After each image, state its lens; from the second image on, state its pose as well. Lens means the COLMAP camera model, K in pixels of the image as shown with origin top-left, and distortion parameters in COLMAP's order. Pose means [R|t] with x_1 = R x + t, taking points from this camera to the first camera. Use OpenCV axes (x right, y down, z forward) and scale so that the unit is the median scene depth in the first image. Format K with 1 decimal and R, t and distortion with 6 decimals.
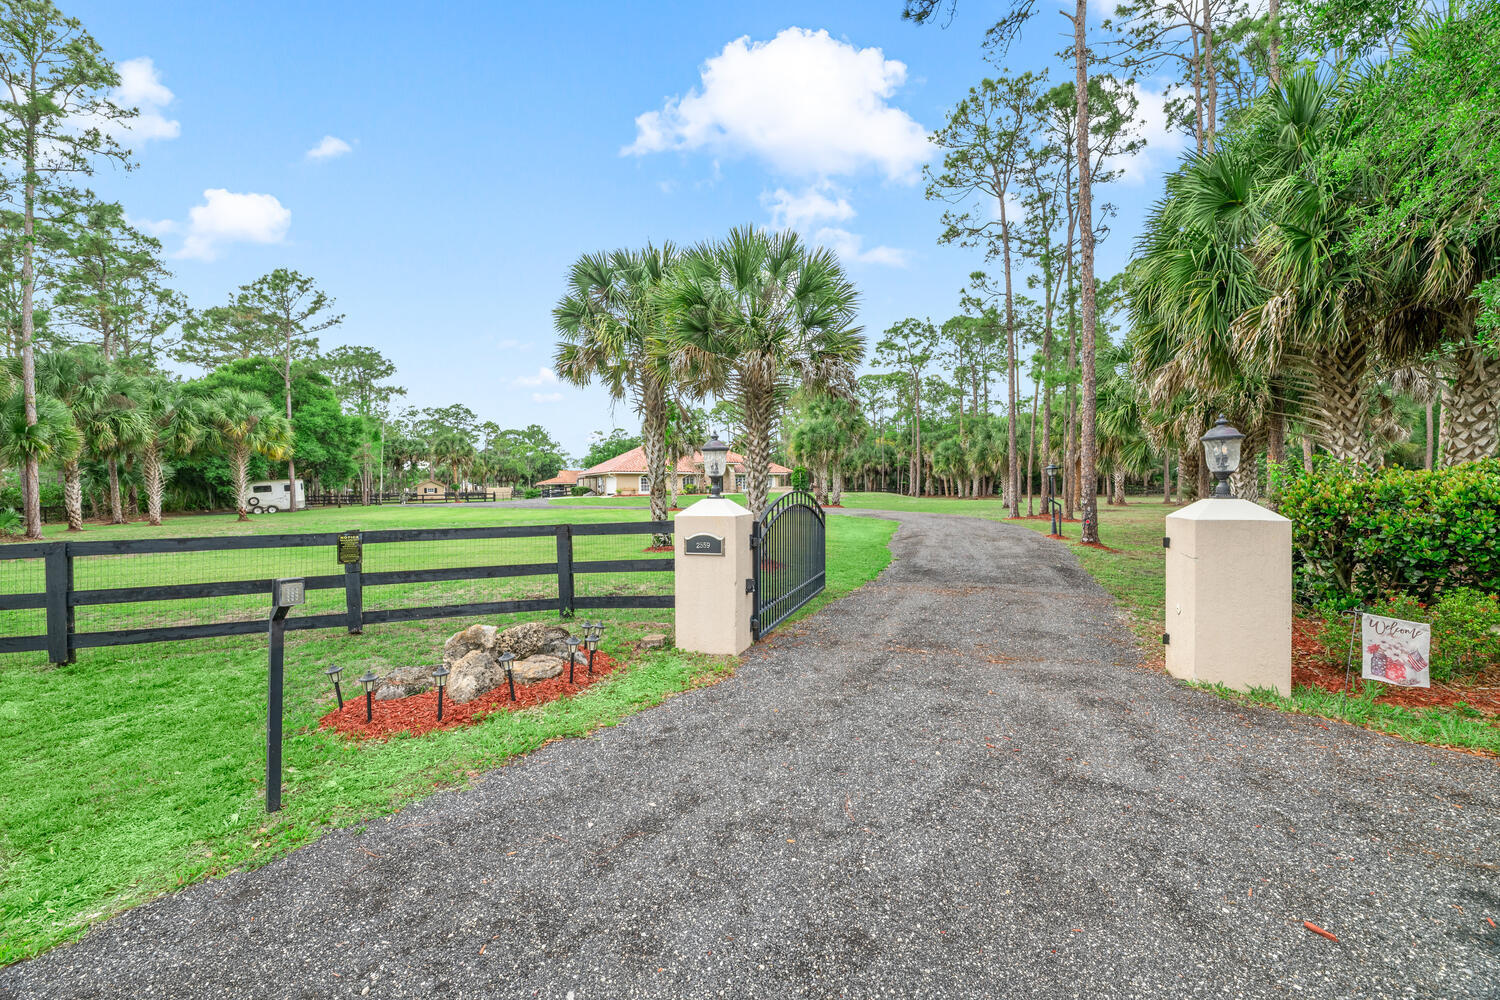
lens RADIAL K [[677.4, 0, 750.0], [0, 677.4, 500.0], [0, 0, 1]] dist [0.001627, 0.000980]
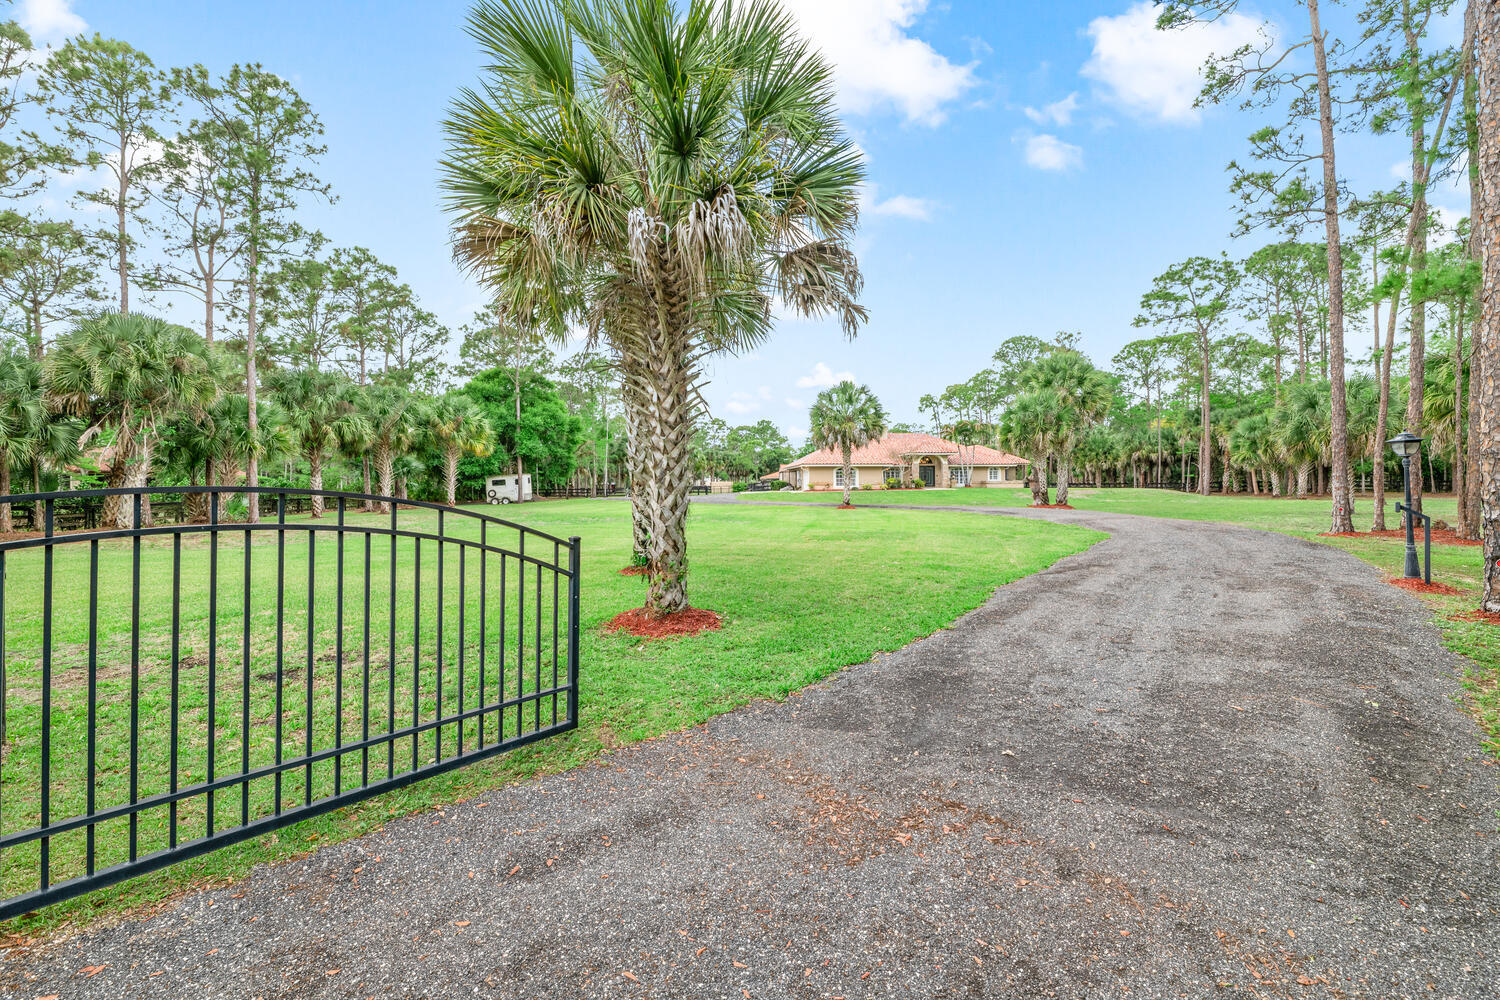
lens RADIAL K [[640.6, 0, 749.1], [0, 640.6, 487.6], [0, 0, 1]] dist [-0.002350, -0.000007]
pose [[0.910526, 0.004922, -0.413423, 0.088401], [-0.009034, 0.999927, -0.007993, -0.002578], [0.413354, 0.011013, 0.910504, 0.165510]]
